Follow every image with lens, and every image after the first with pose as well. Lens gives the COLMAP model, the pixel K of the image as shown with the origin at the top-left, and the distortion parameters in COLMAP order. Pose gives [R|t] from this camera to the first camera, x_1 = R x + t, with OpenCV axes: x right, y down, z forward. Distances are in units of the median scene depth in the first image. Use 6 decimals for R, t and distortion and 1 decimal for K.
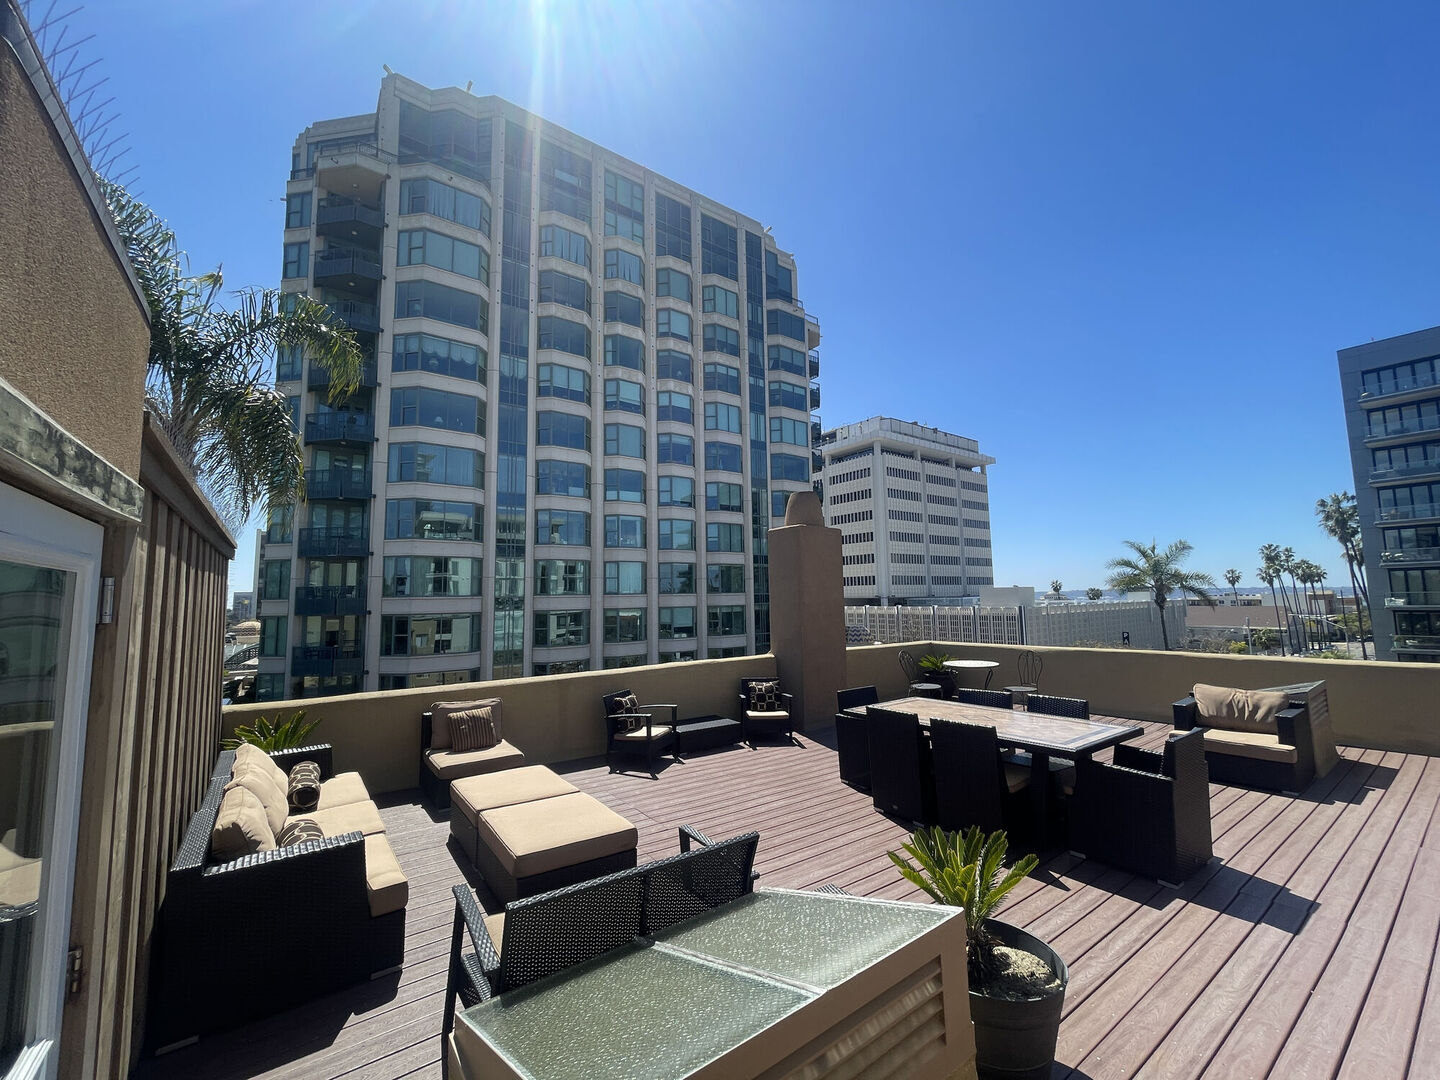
lens RADIAL K [[581.1, 0, 720.0], [0, 581.1, 540.0], [0, 0, 1]] dist [0.000221, -0.000299]
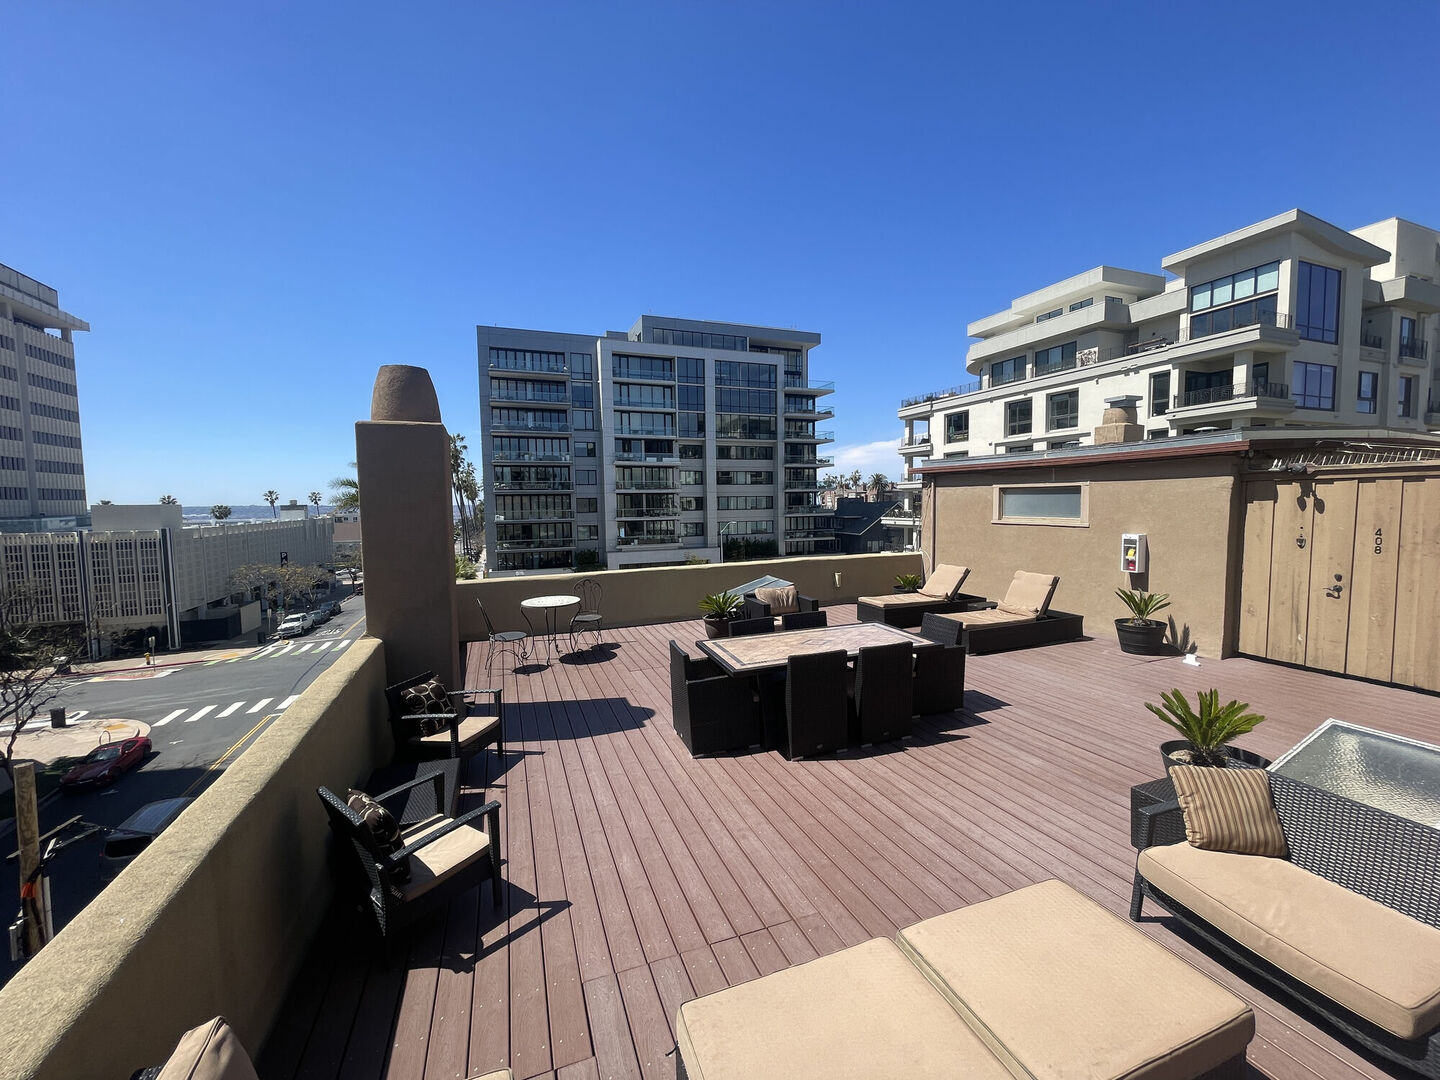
lens RADIAL K [[581.1, 0, 720.0], [0, 581.1, 540.0], [0, 0, 1]] dist [0.000221, -0.000299]
pose [[0.256722, -0.051471, 0.965114, -0.091887], [-0.086820, 0.993316, 0.076069, 0.005662], [-0.962578, -0.103319, 0.250538, 0.125937]]
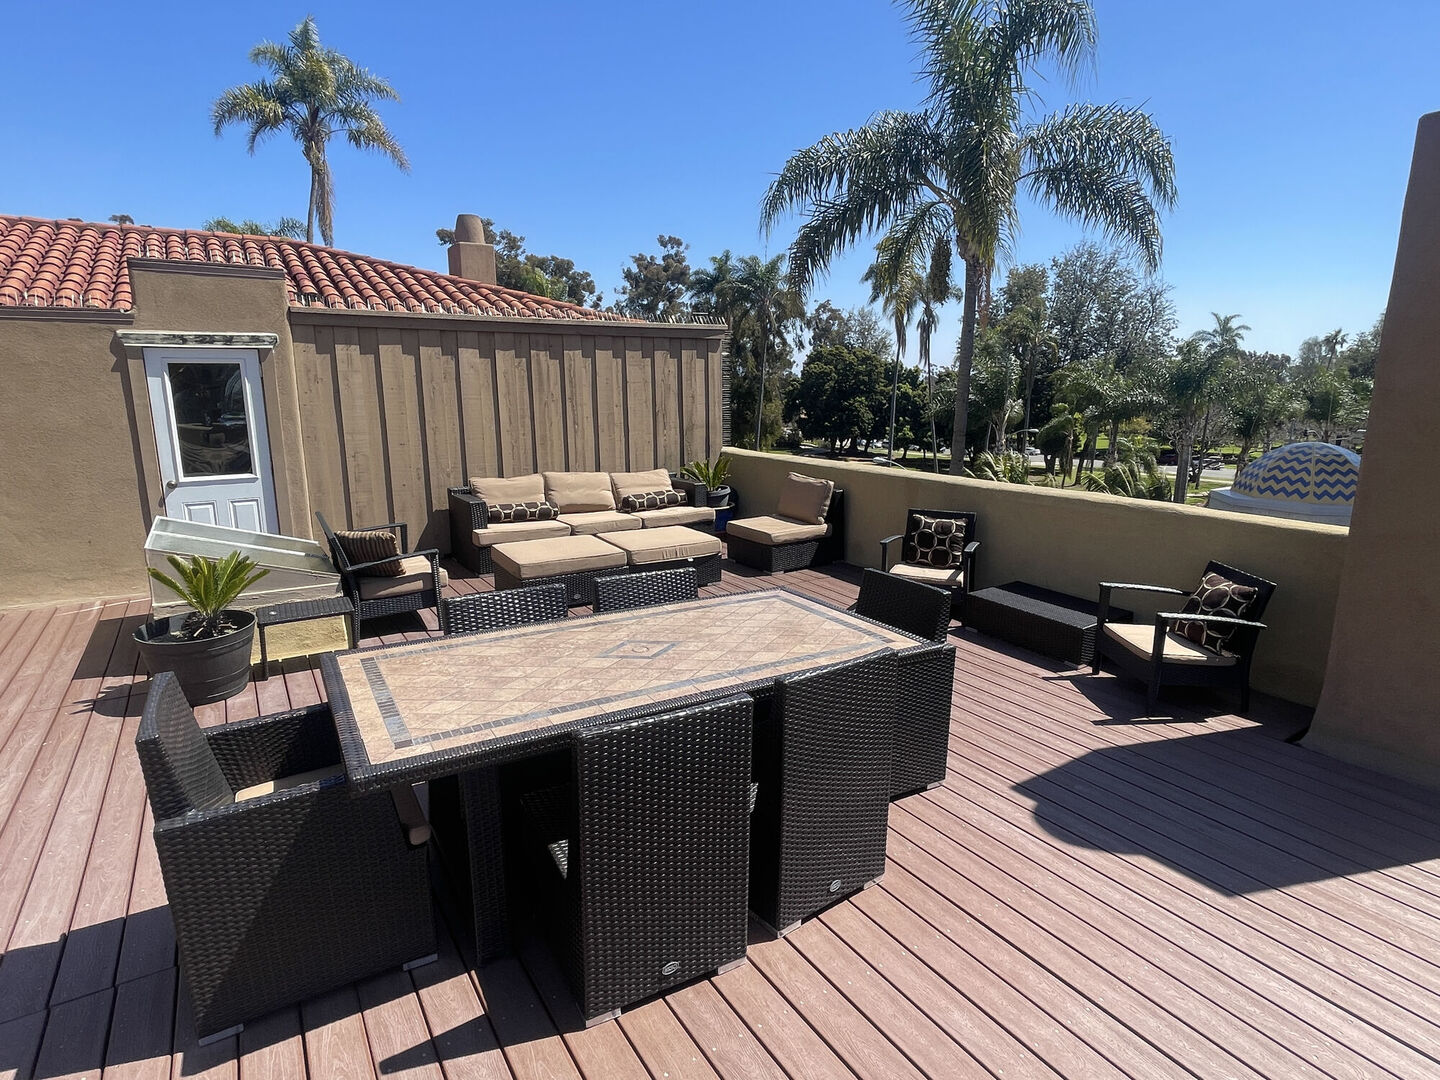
lens RADIAL K [[780.1, 0, 720.0], [0, 780.1, 540.0], [0, 0, 1]] dist [0.000017, -0.000598]
pose [[-0.060708, 0.219911, -0.973629, 0.136544], [0.102264, 0.971666, 0.213091, 0.014445], [0.992903, -0.086631, -0.081477, 0.153201]]
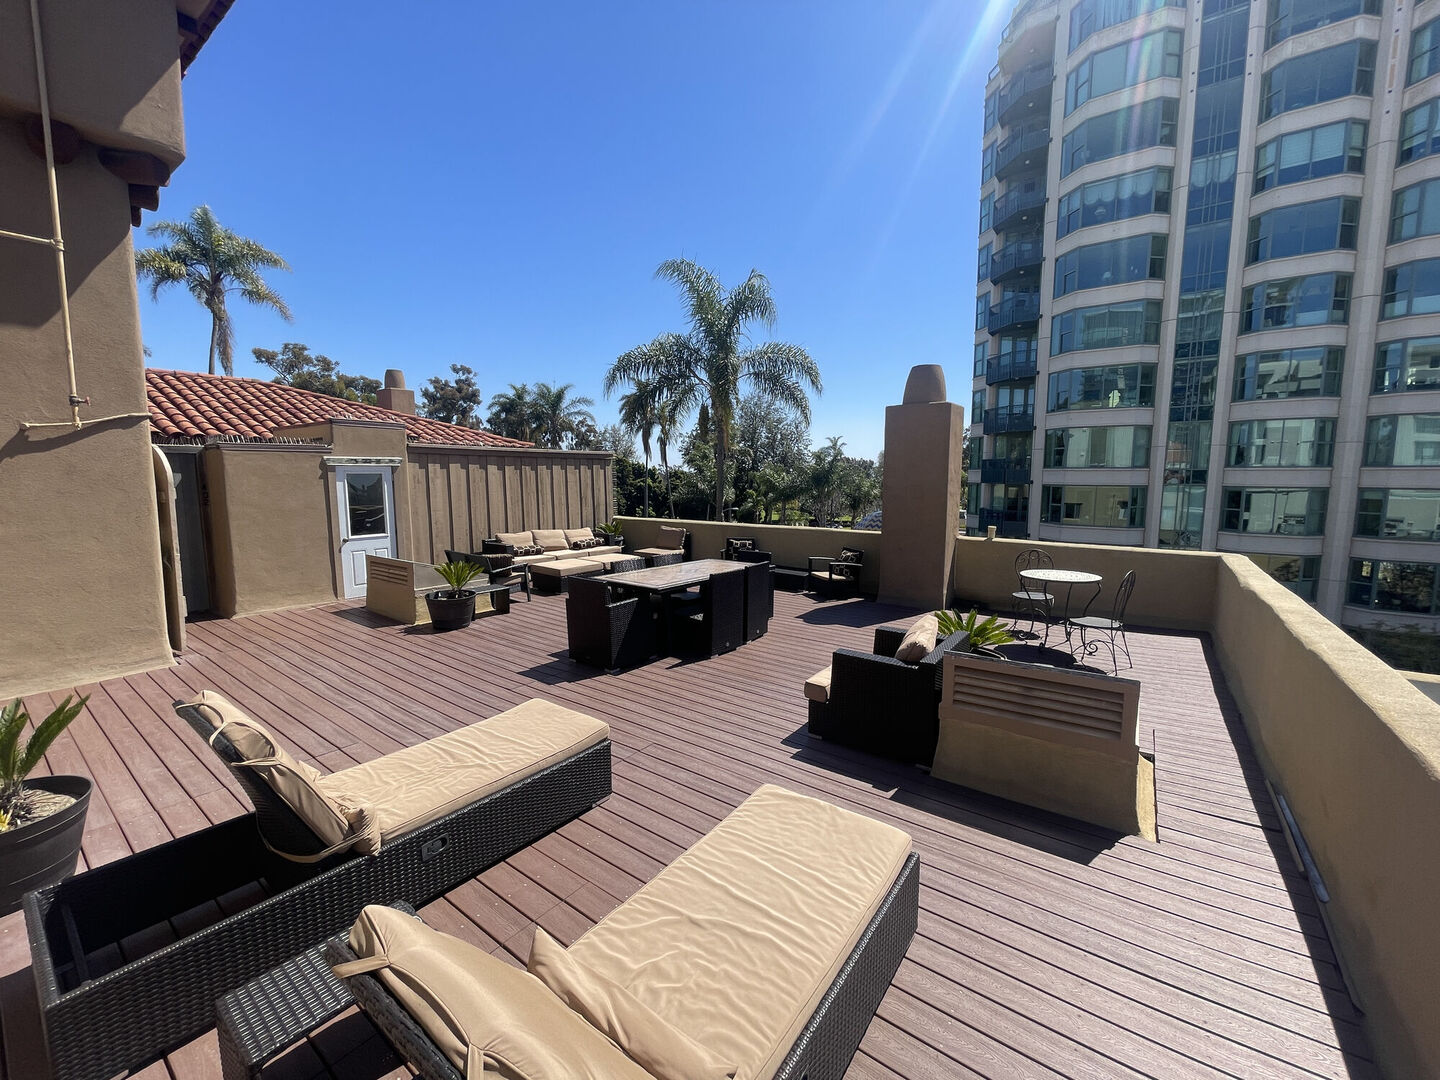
lens RADIAL K [[581.1, 0, 720.0], [0, 581.1, 540.0], [0, 0, 1]] dist [0.000221, -0.000299]
pose [[0.299021, 0.125587, -0.945946, 0.238486], [0.090176, 0.983147, 0.159031, 0.003362], [0.949976, -0.132855, 0.282656, 0.095805]]
